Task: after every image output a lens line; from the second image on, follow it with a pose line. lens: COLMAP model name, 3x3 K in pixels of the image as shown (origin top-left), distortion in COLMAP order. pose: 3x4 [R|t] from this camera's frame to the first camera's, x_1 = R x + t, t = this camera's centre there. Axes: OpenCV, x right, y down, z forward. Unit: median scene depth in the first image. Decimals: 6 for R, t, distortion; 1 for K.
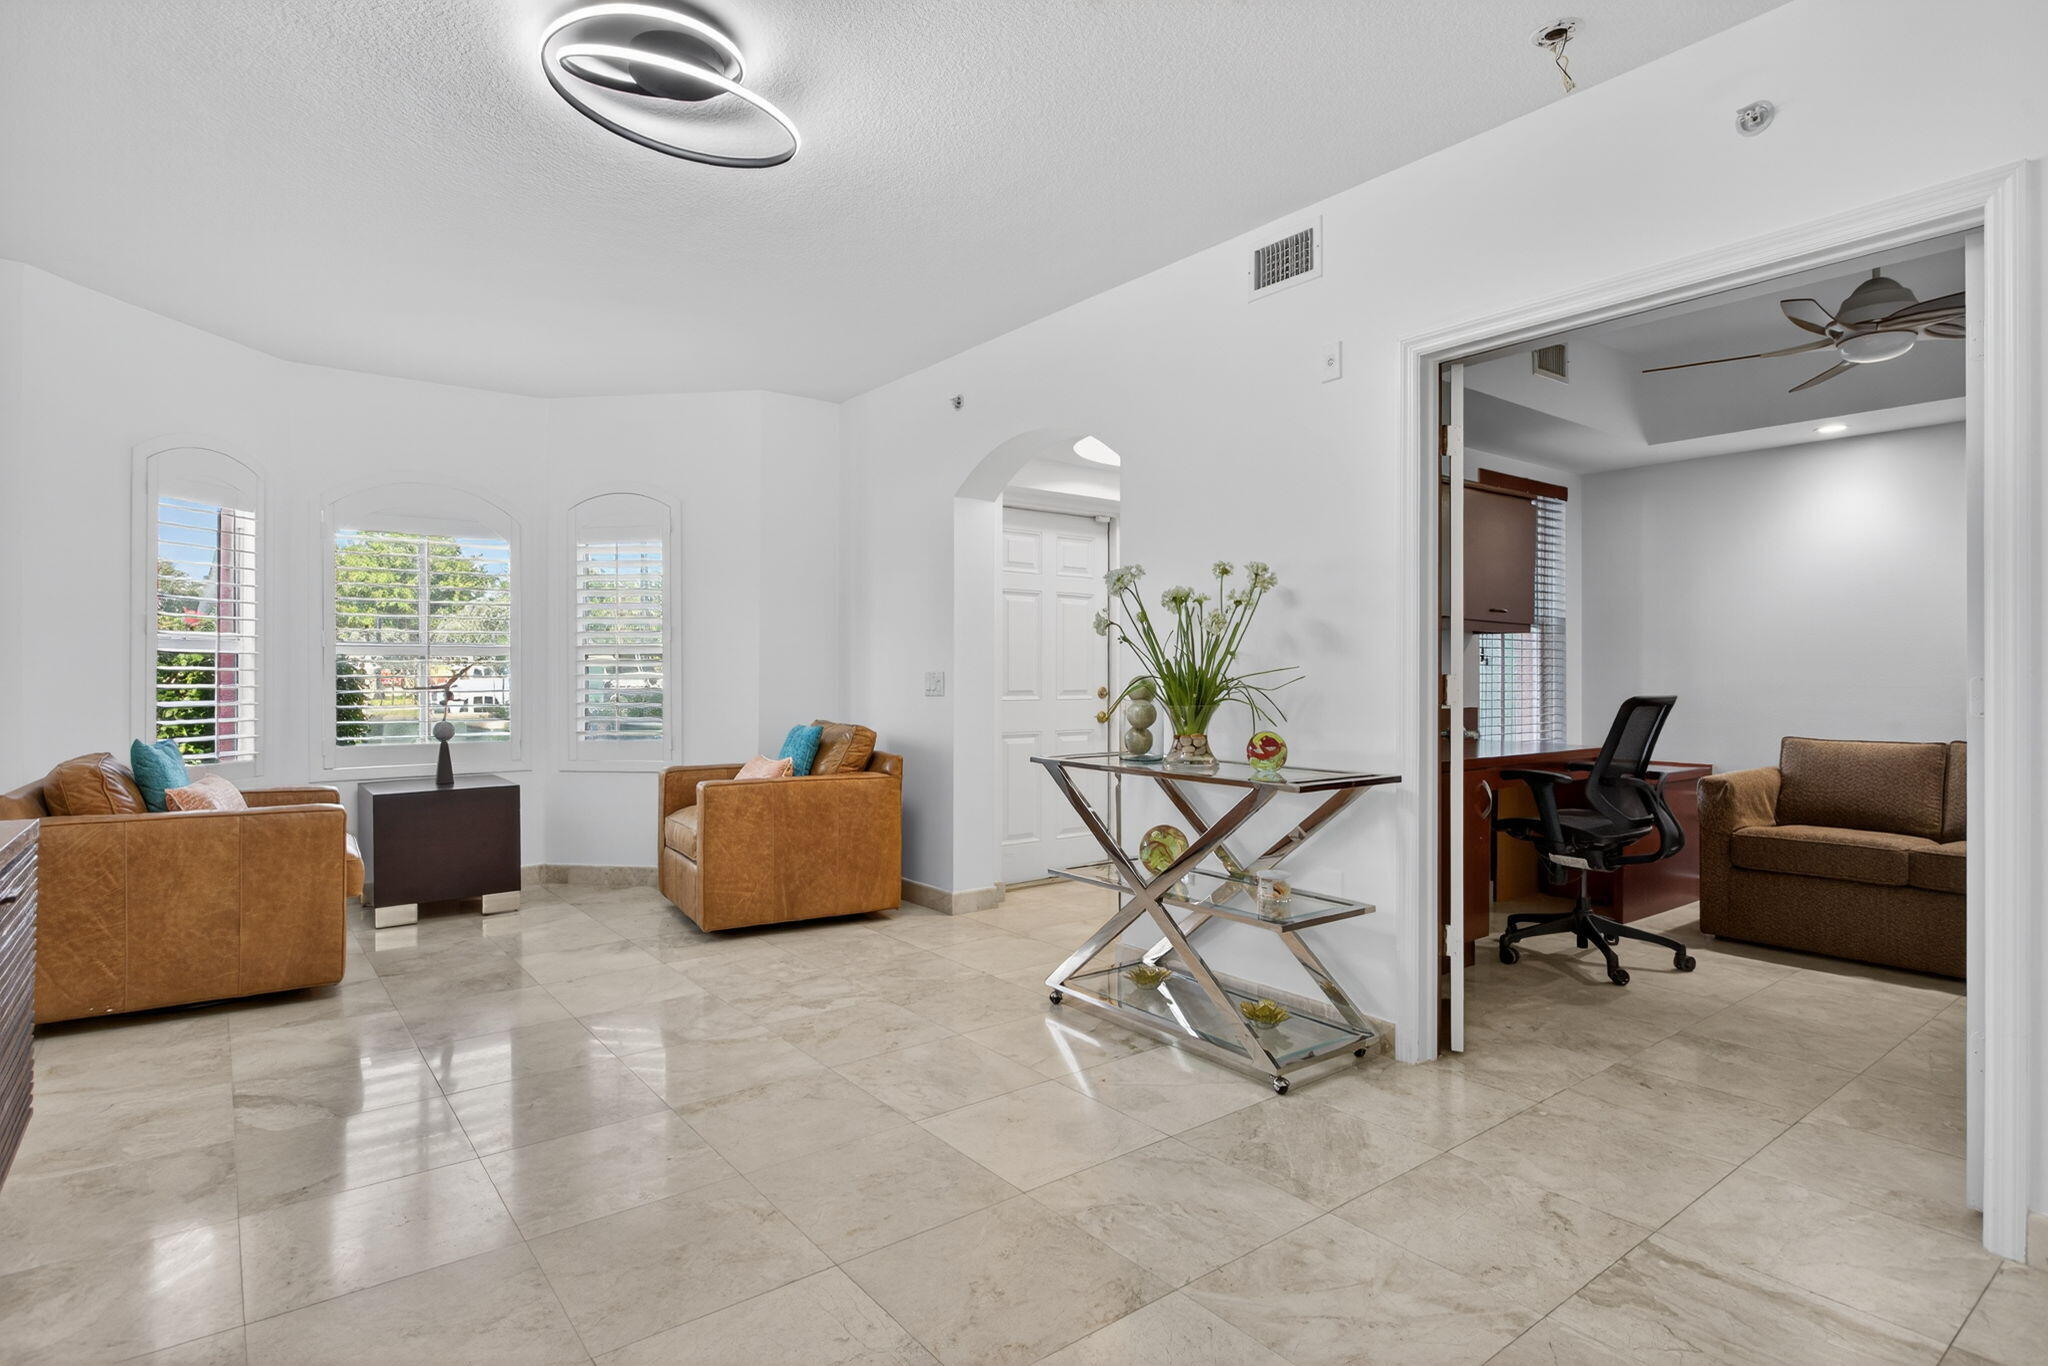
lens RADIAL K [[1035.6, 0, 1021.4], [0, 1035.6, 660.7], [0, 0, 1]] dist [-0.000261, 0.000714]
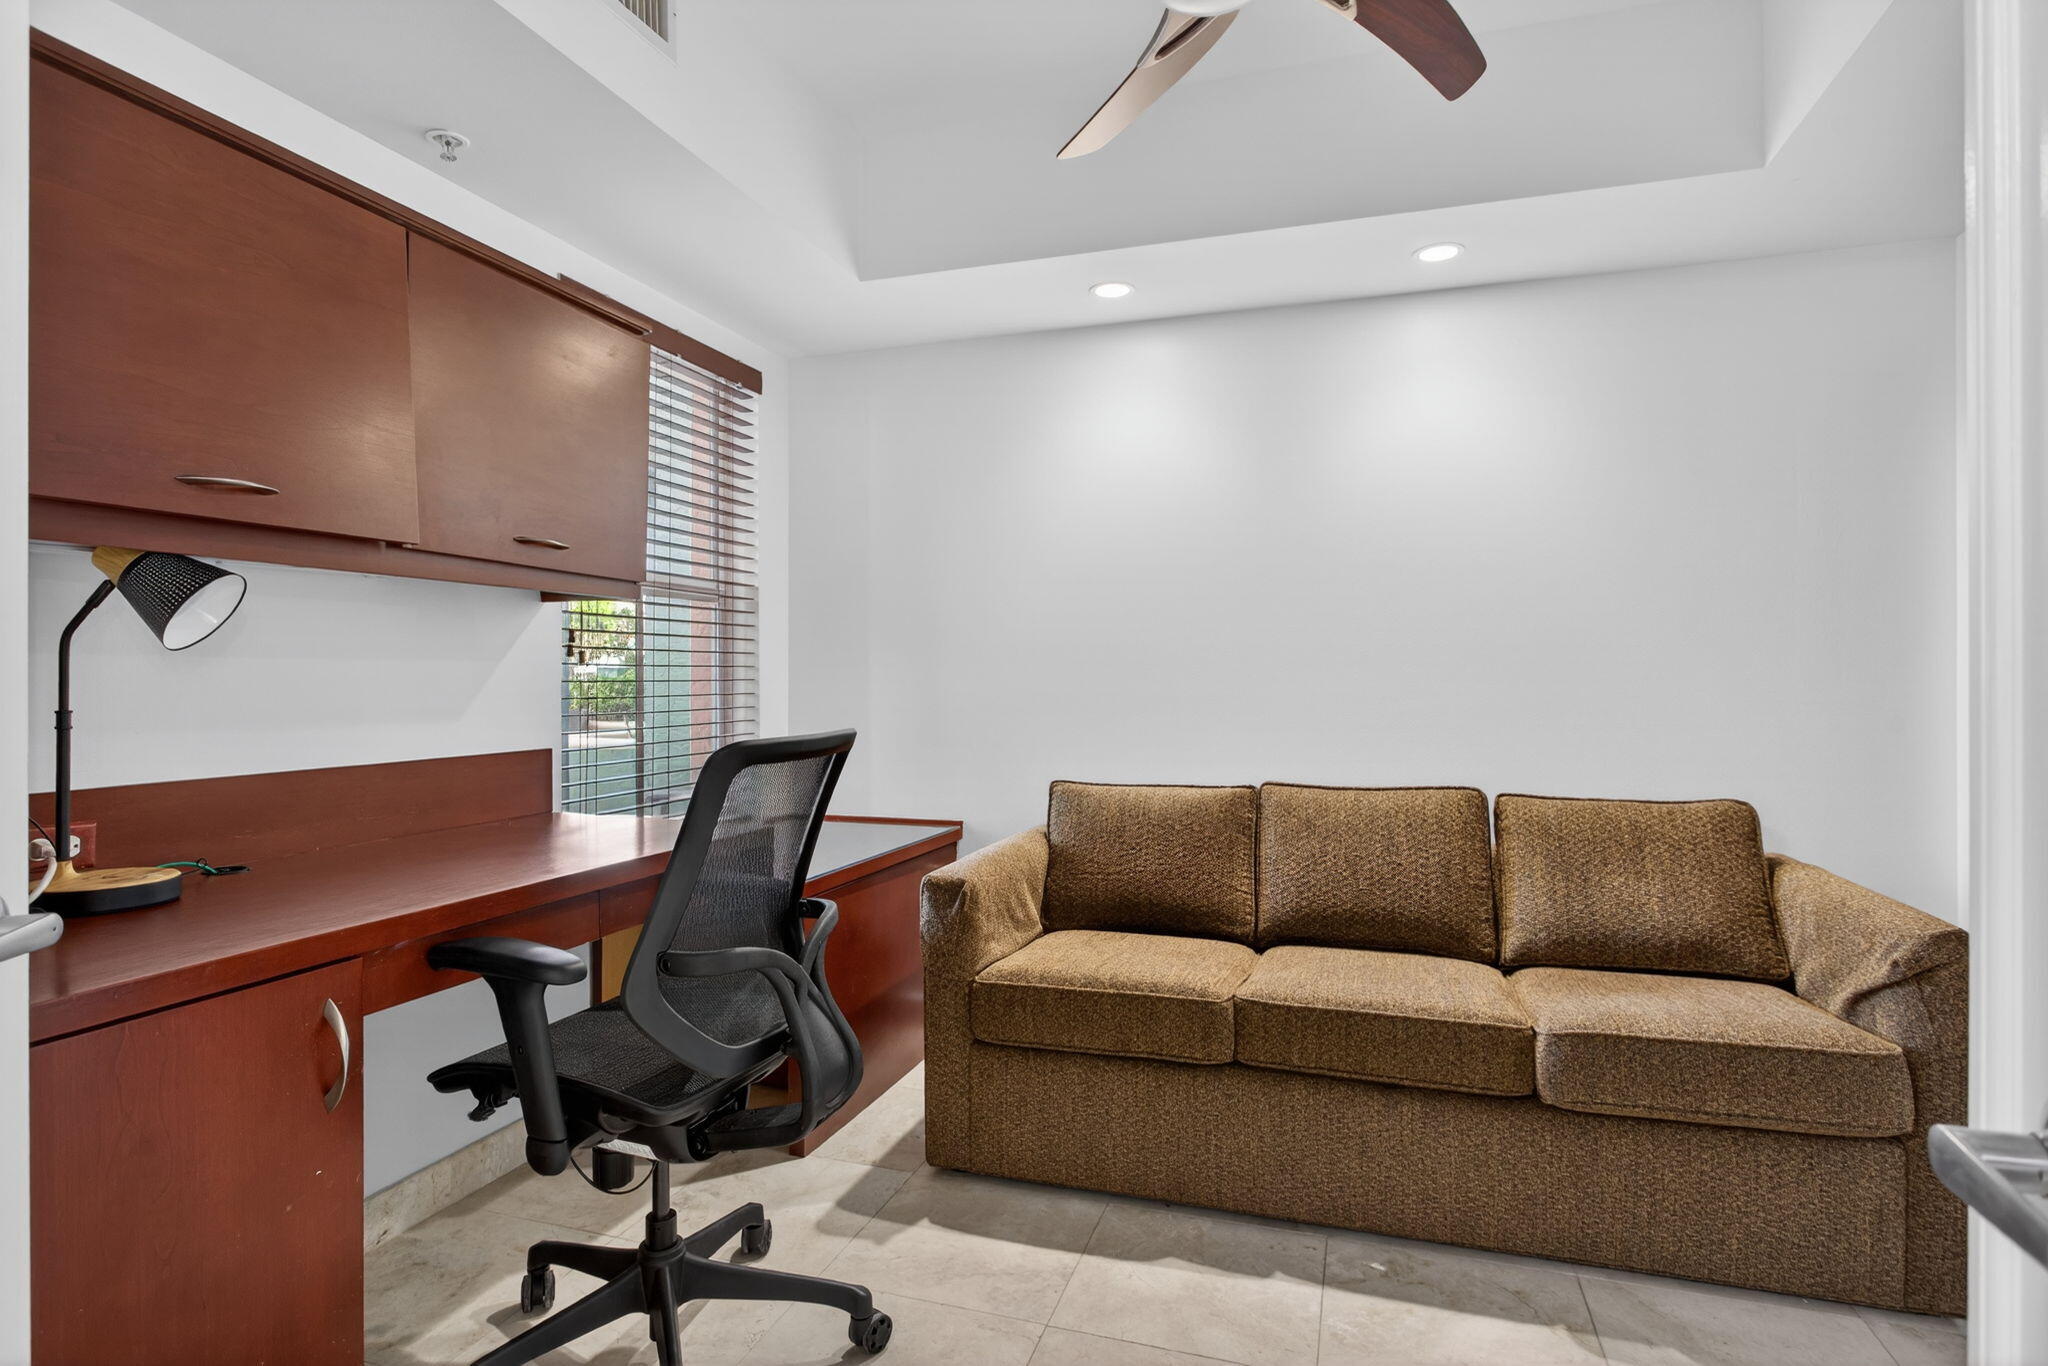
lens RADIAL K [[1052.0, 0, 1033.3], [0, 1052.0, 672.1], [0, 0, 1]] dist [-0.003959, 0.000007]
pose [[0.820397, -0.001169, 0.571793, 0.403920], [-0.001661, 0.999989, 0.004427, 0.006189], [-0.571792, -0.004581, 0.820386, 0.541089]]
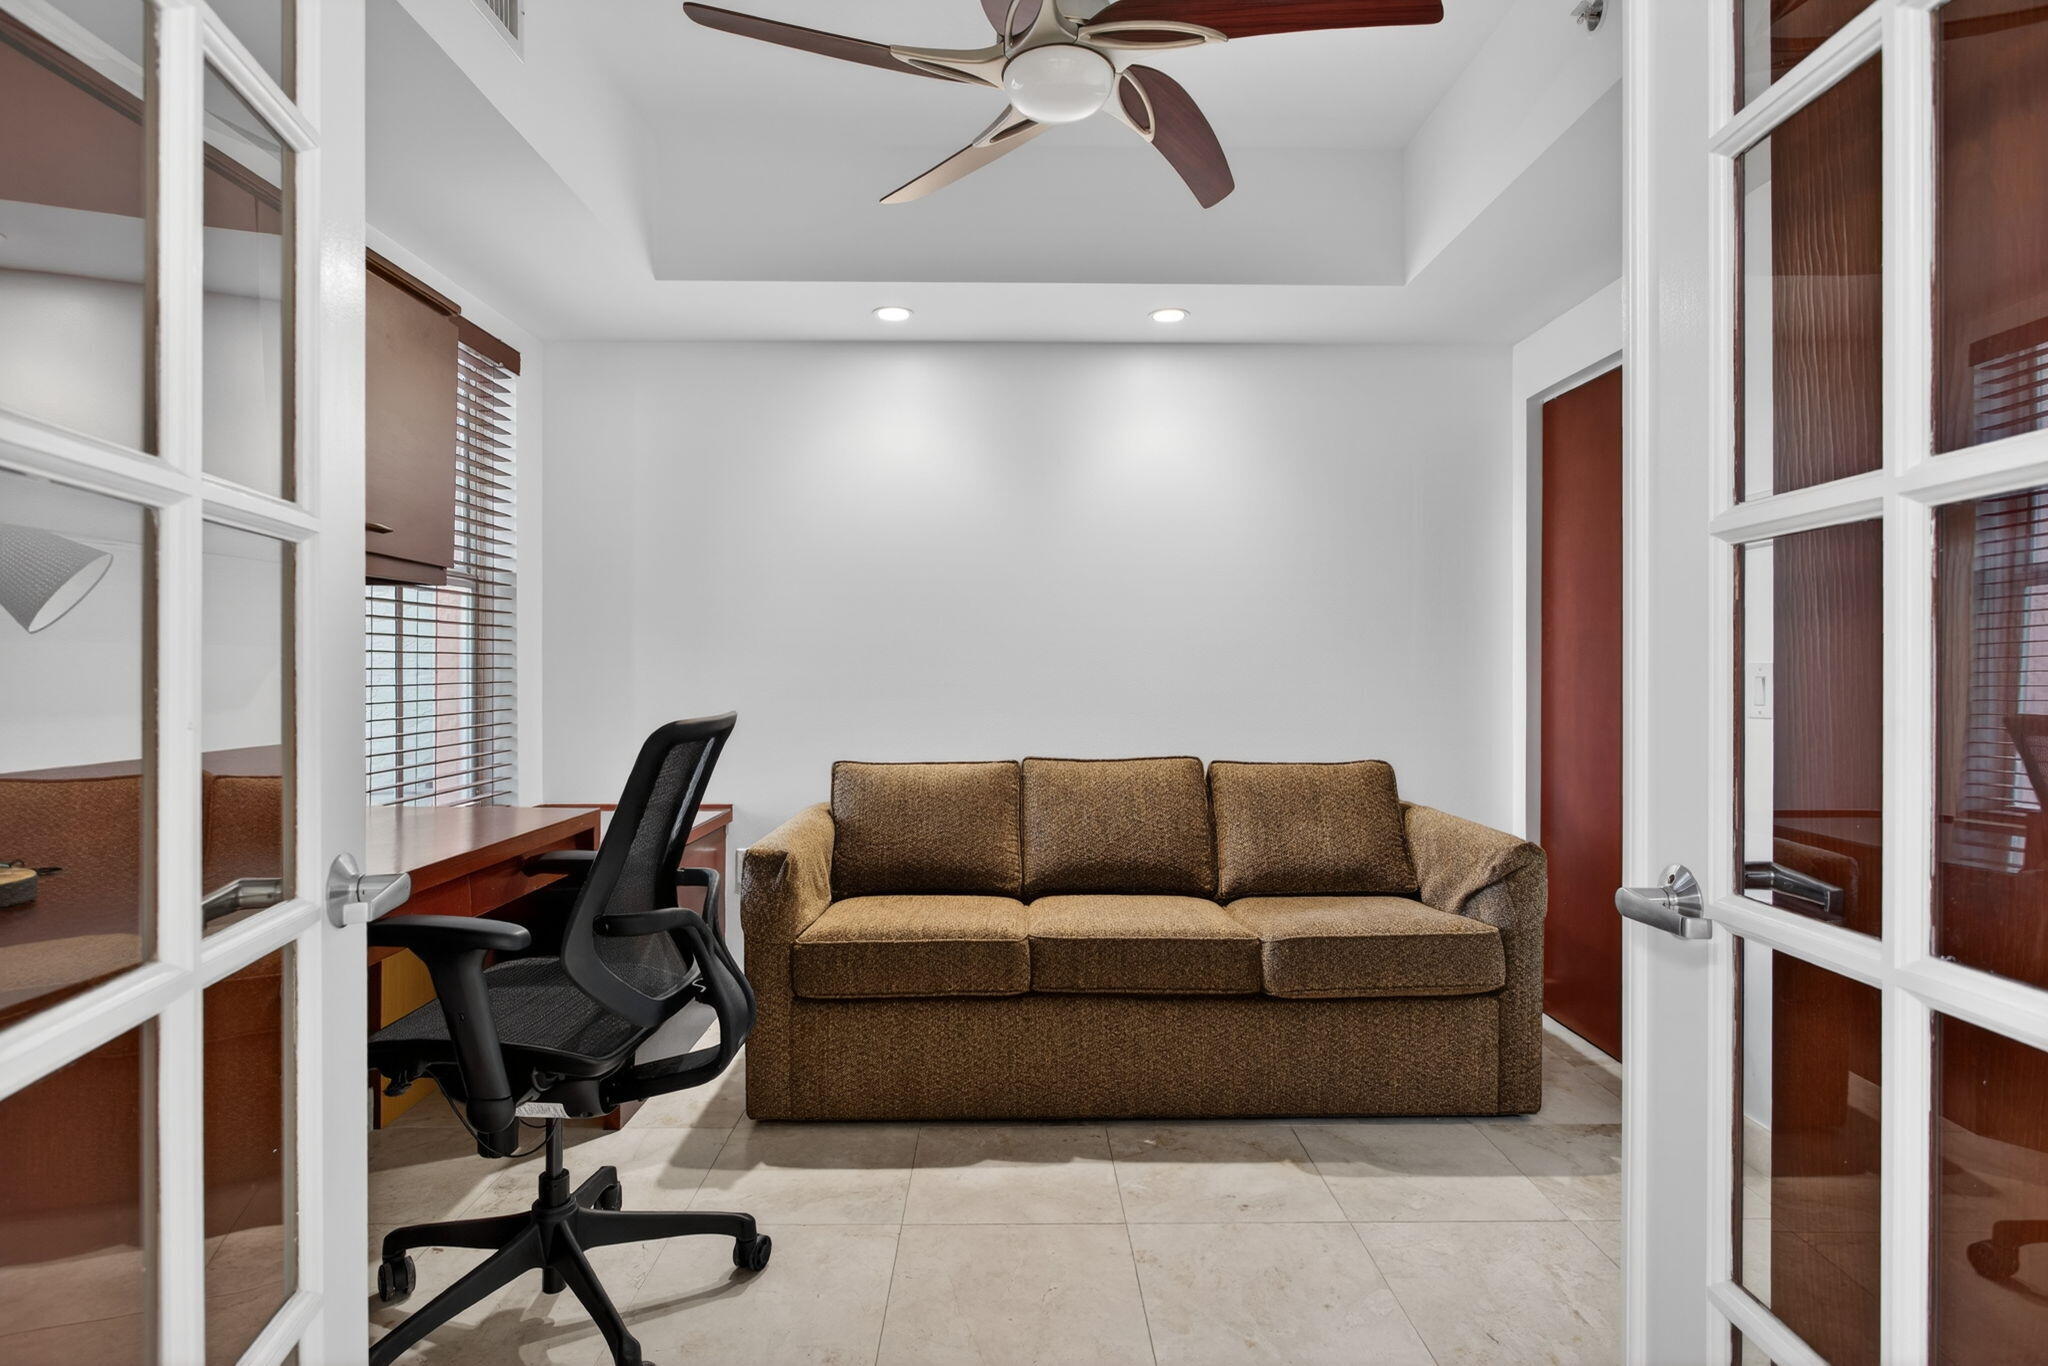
lens RADIAL K [[1059.1, 0, 1021.8], [0, 1059.1, 663.8], [0, 0, 1]] dist [0.001289, 0.000061]
pose [[0.593437, 0.000715, 0.804880, 0.284190], [-0.006469, 0.999972, 0.003881, 0.007485], [-0.804855, -0.007511, 0.593424, 0.547764]]
